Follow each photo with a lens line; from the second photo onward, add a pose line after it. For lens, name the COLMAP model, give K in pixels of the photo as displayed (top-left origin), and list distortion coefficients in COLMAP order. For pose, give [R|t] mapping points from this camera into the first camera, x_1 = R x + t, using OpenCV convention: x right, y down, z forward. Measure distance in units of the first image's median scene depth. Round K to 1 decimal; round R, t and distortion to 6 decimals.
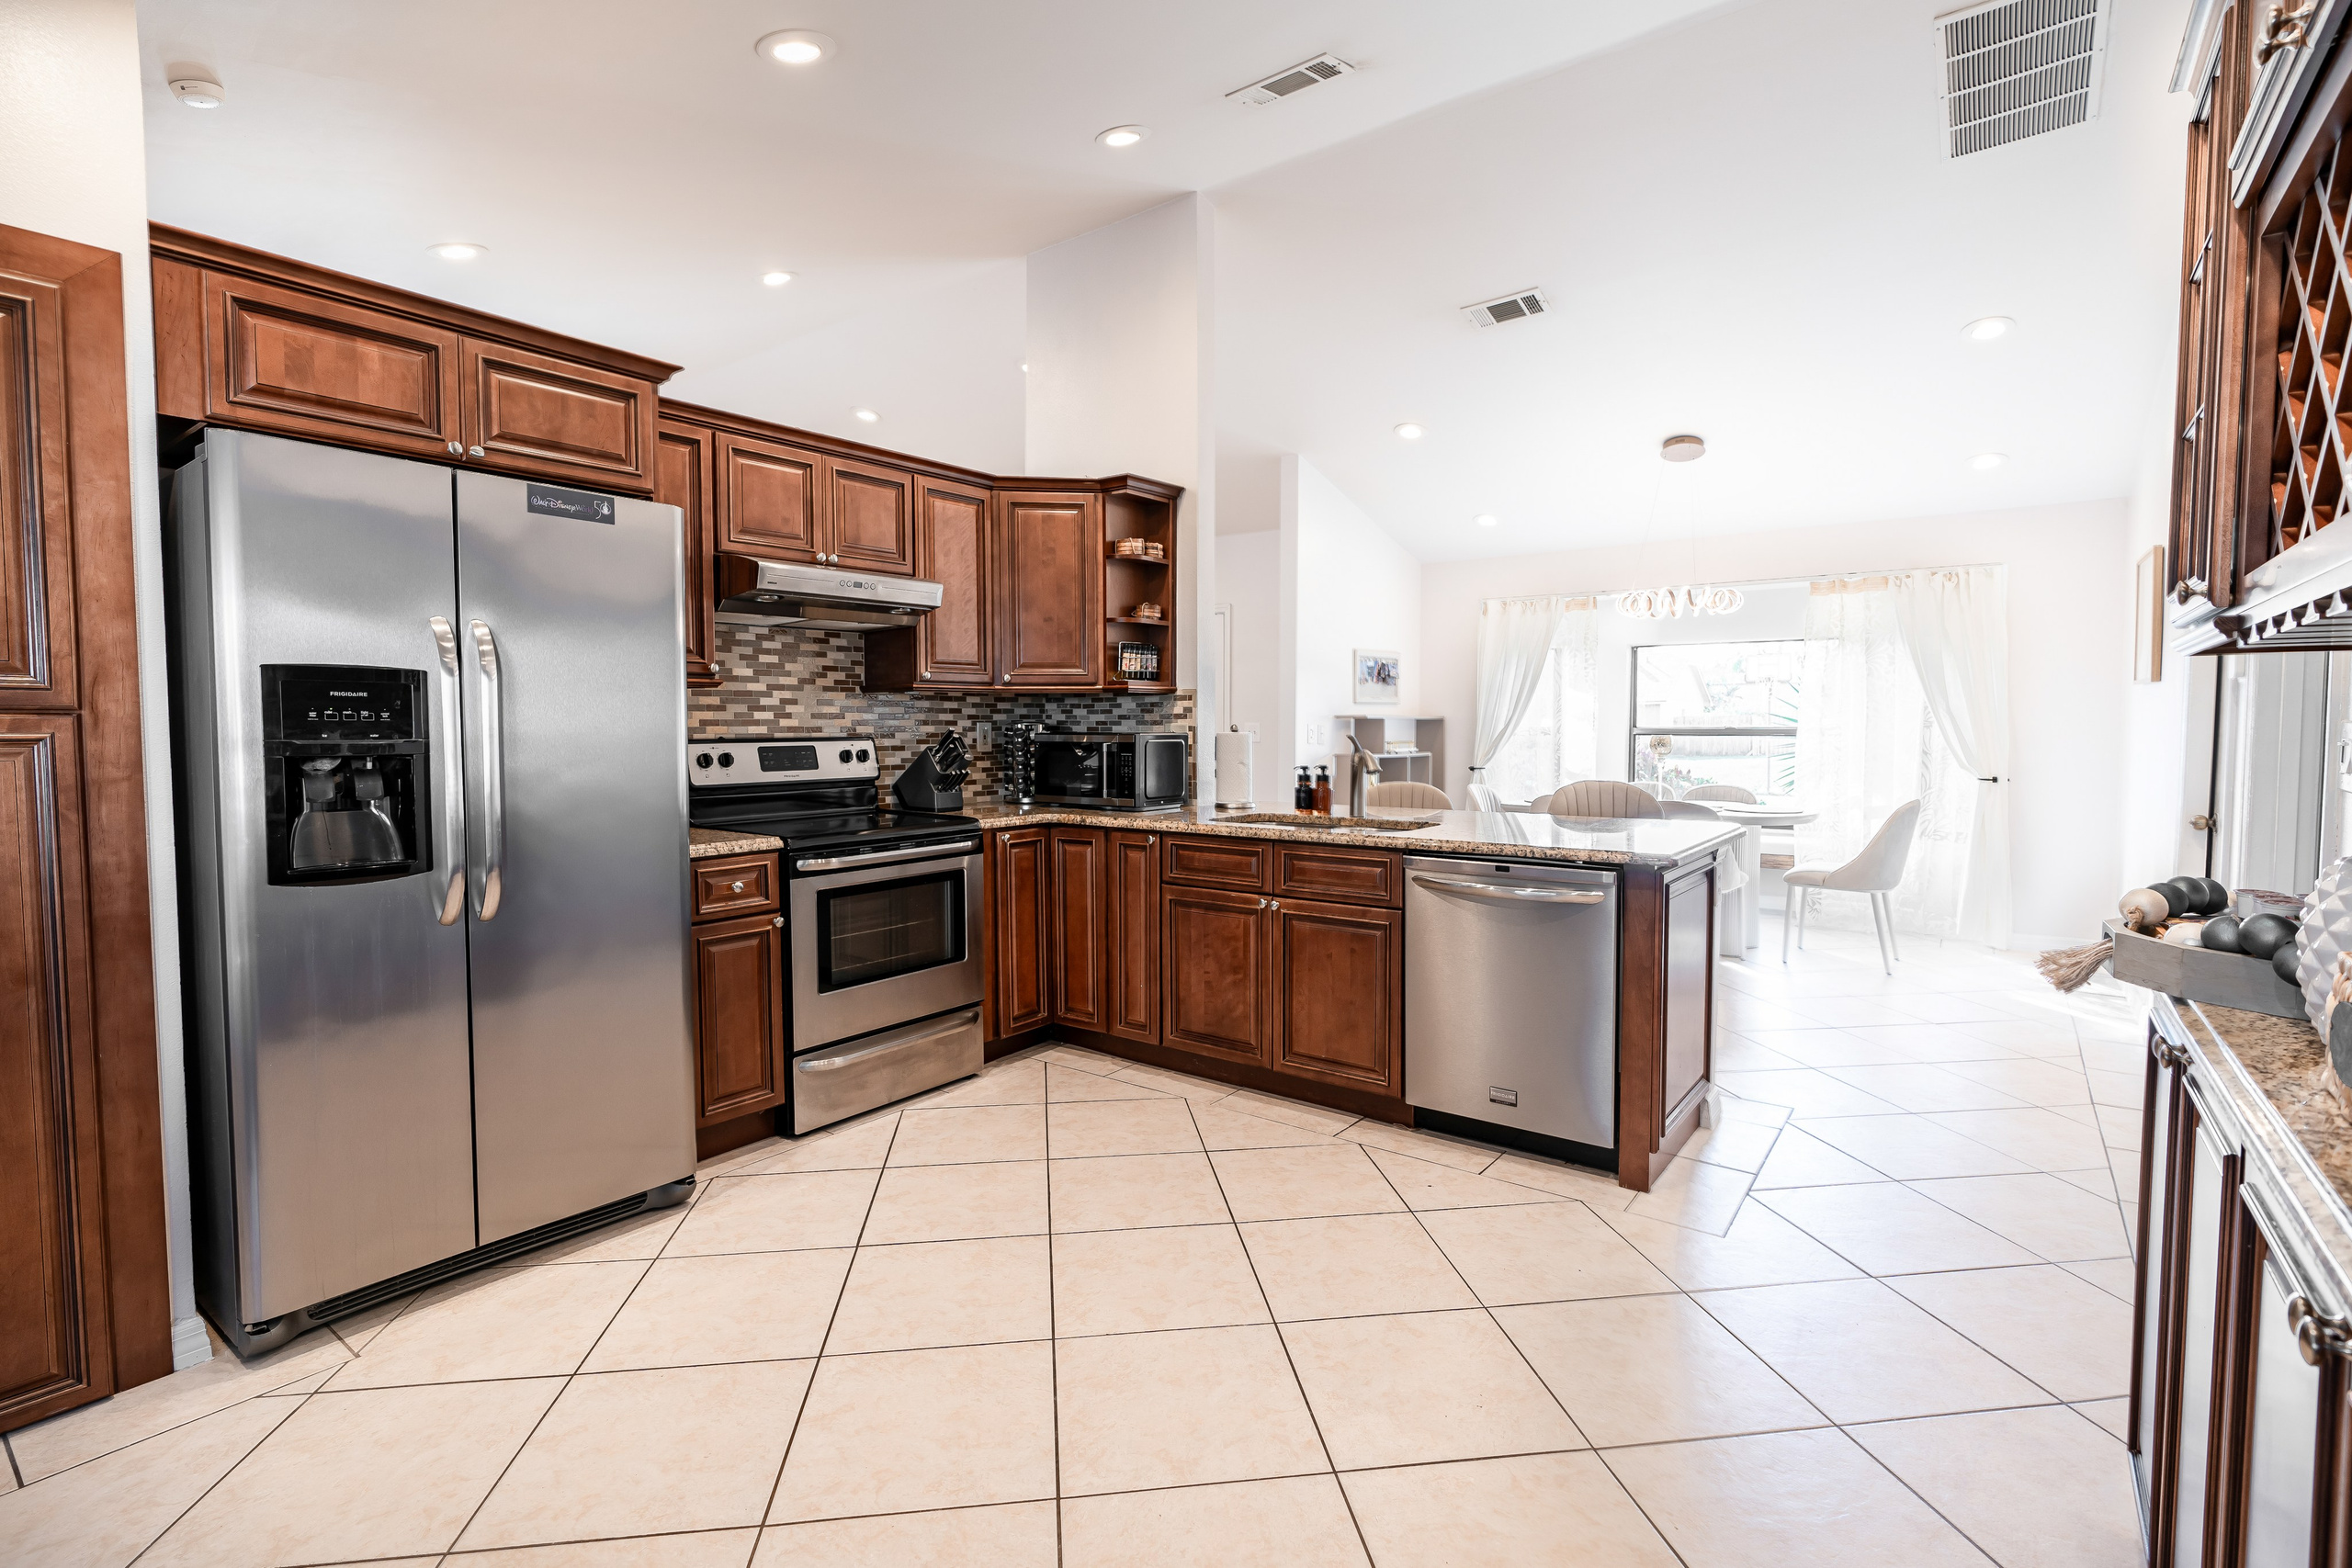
lens RADIAL K [[1098.6, 0, 1166.2], [0, 1098.6, 781.1], [0, 0, 1]] dist [0.001509, 0.000096]
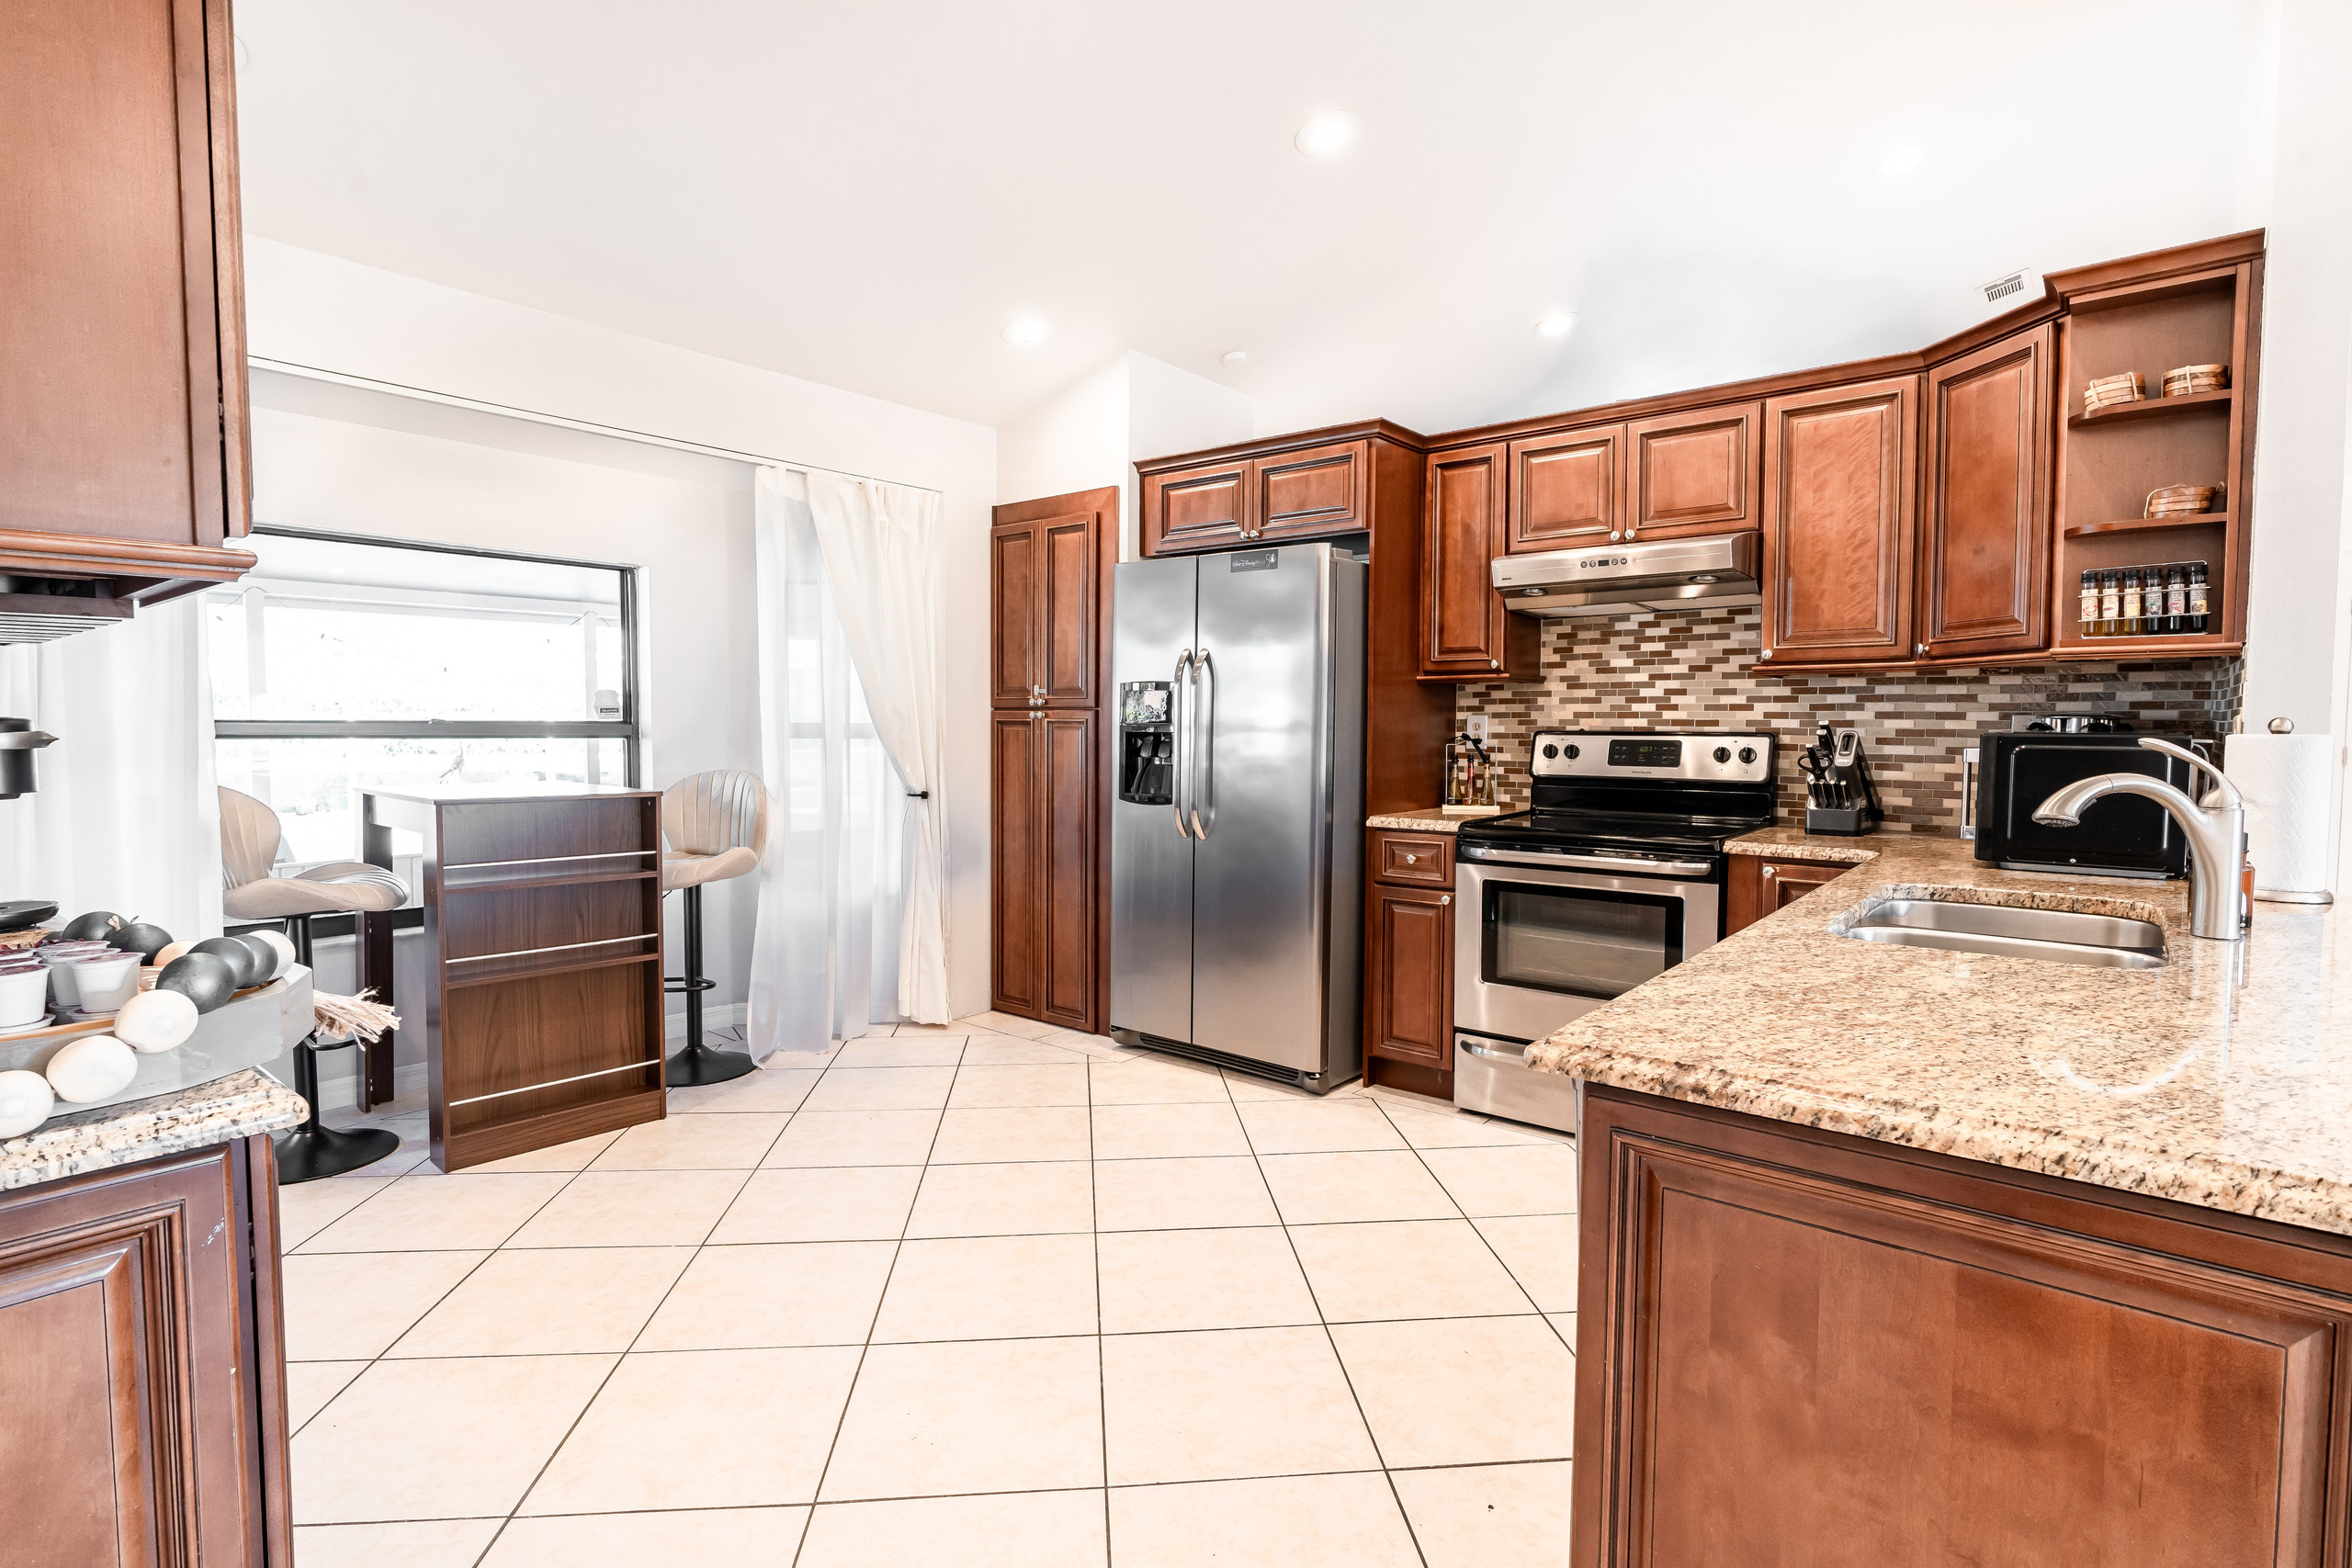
lens RADIAL K [[1135.8, 0, 1176.0], [0, 1135.8, 784.0], [0, 0, 1]] dist [-0.003838, 0.000336]
pose [[-0.034588, 0.059303, -0.997641, 0.623027], [-0.055334, 0.996593, 0.061159, -0.031392], [0.997869, 0.057319, -0.031188, 0.630006]]
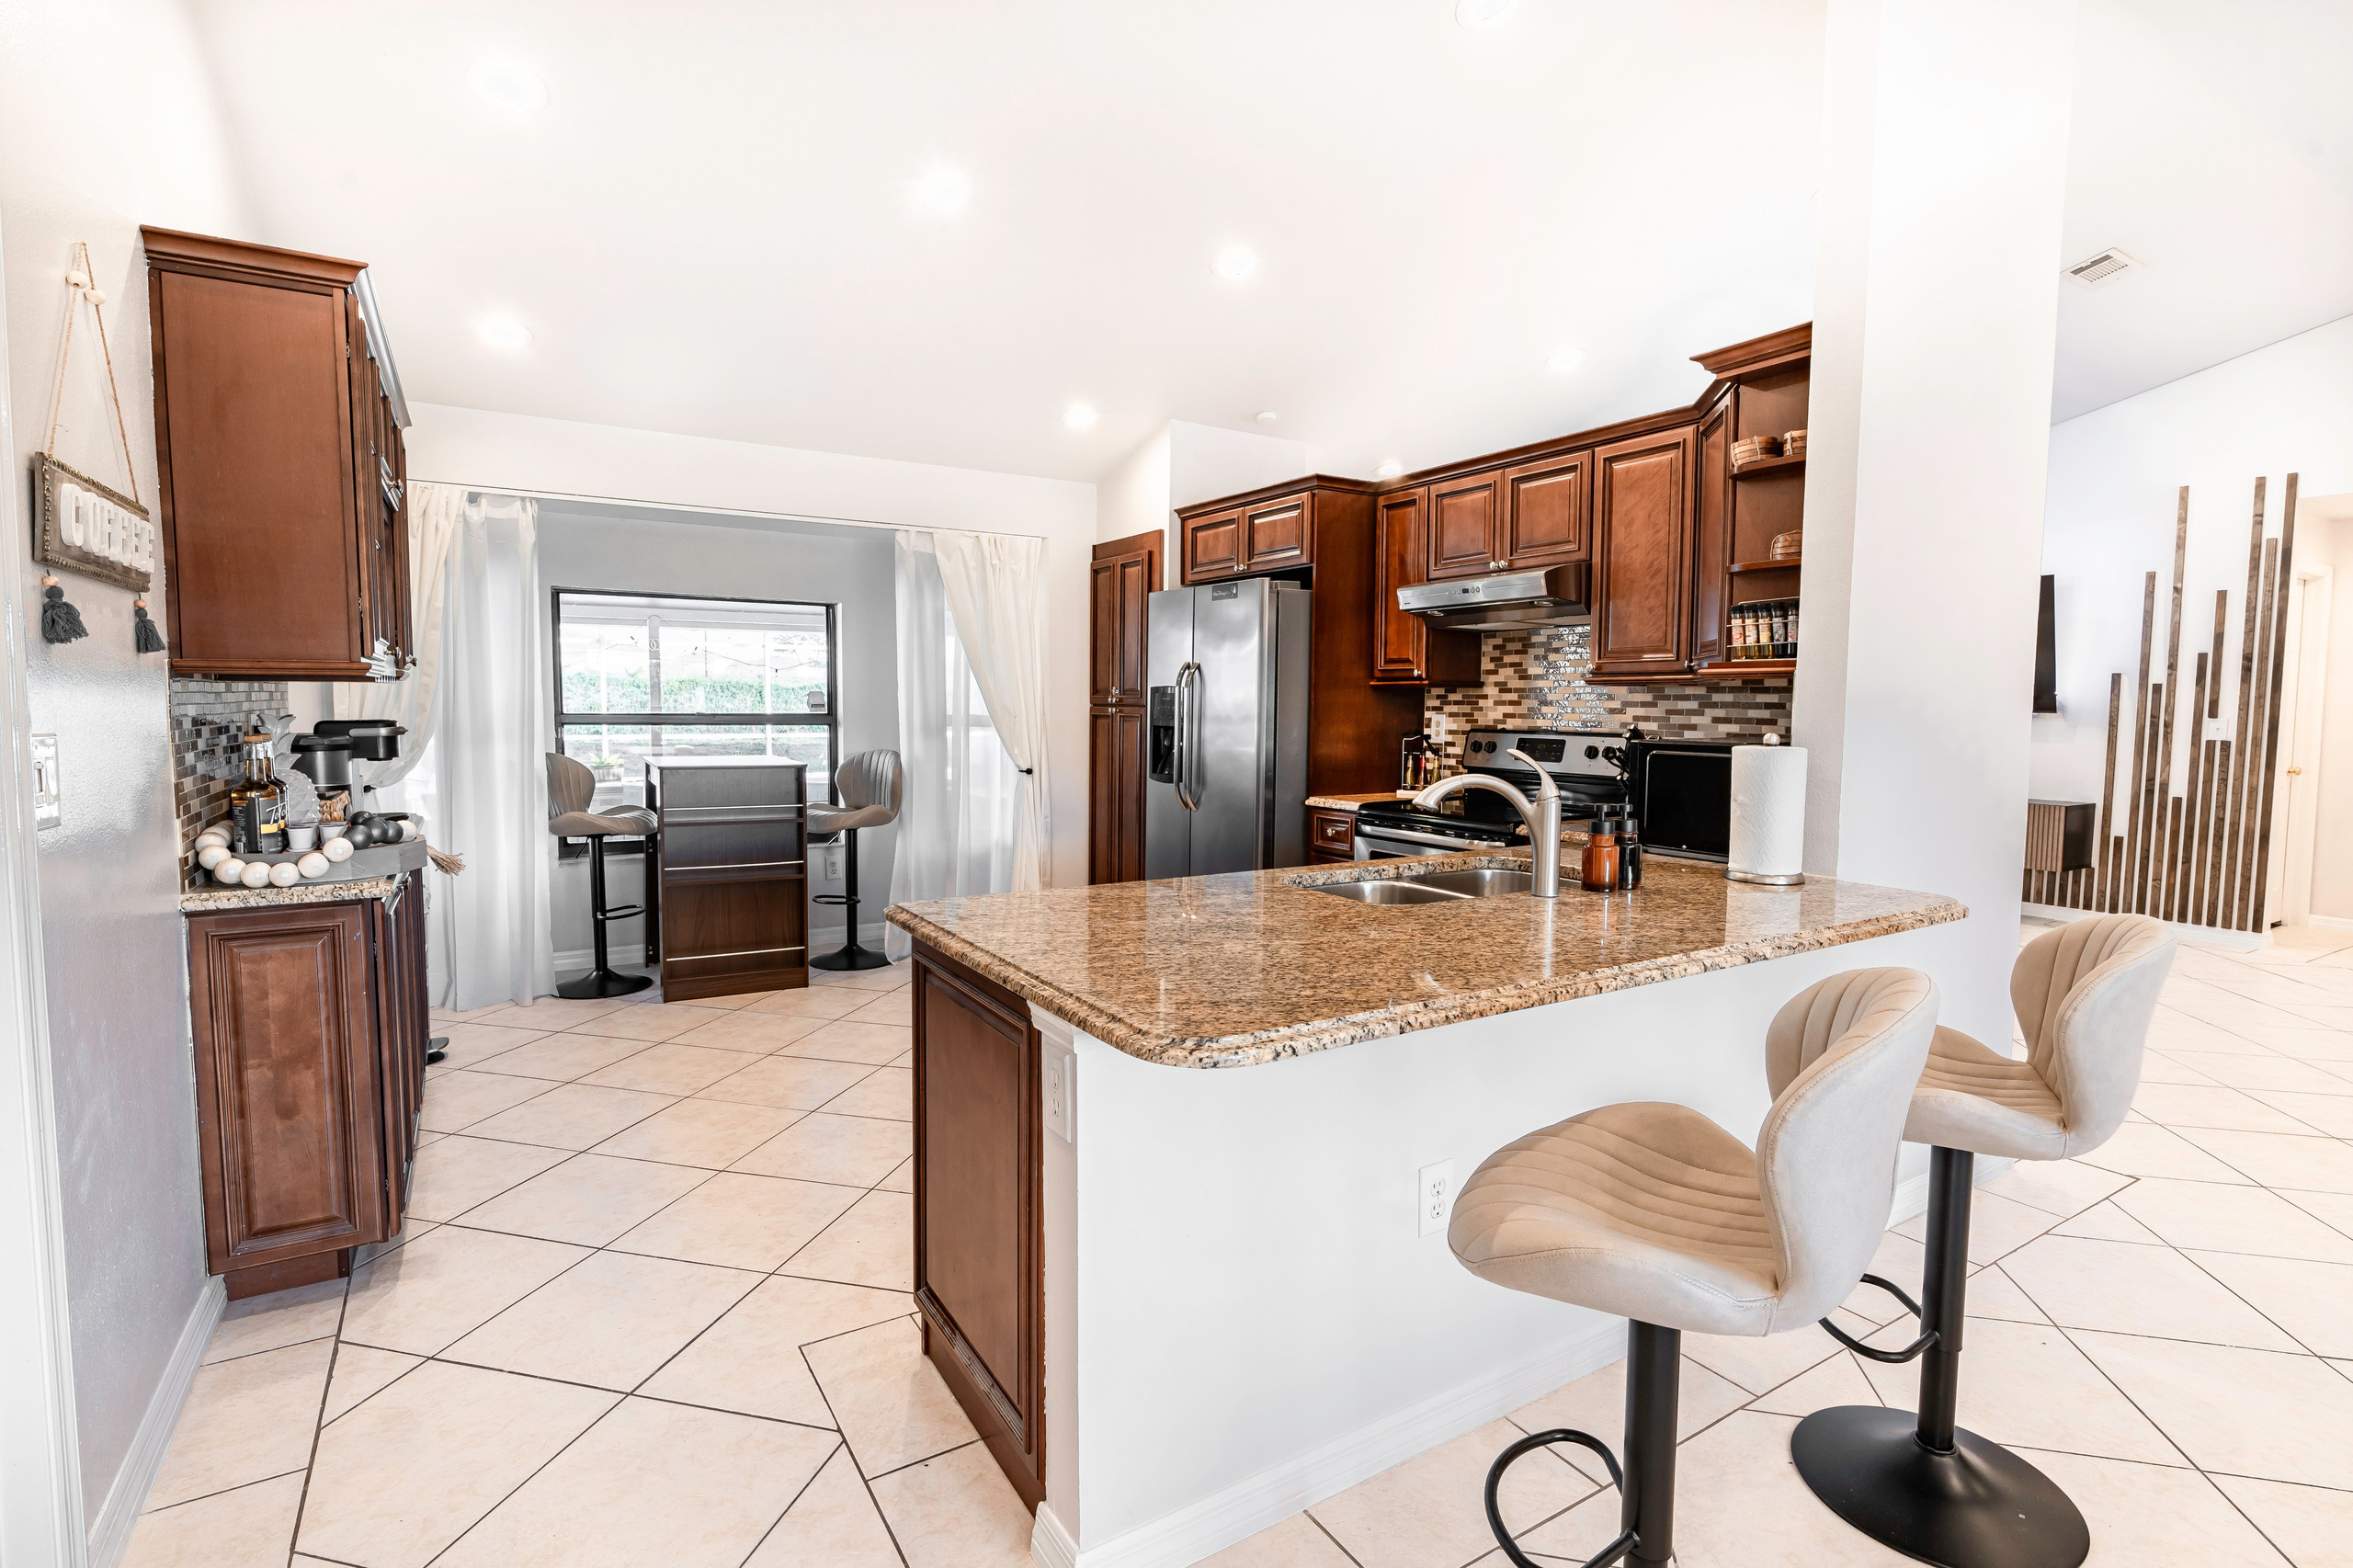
lens RADIAL K [[1108.1, 0, 1176.5], [0, 1108.1, 784.0], [0, 0, 1]] dist [-0.002773, -0.000254]
pose [[-0.350351, 0.071442, -0.933890, 0.788720], [-0.055022, 0.993795, 0.096666, -0.072092], [0.935001, 0.085251, -0.344247, 1.033205]]
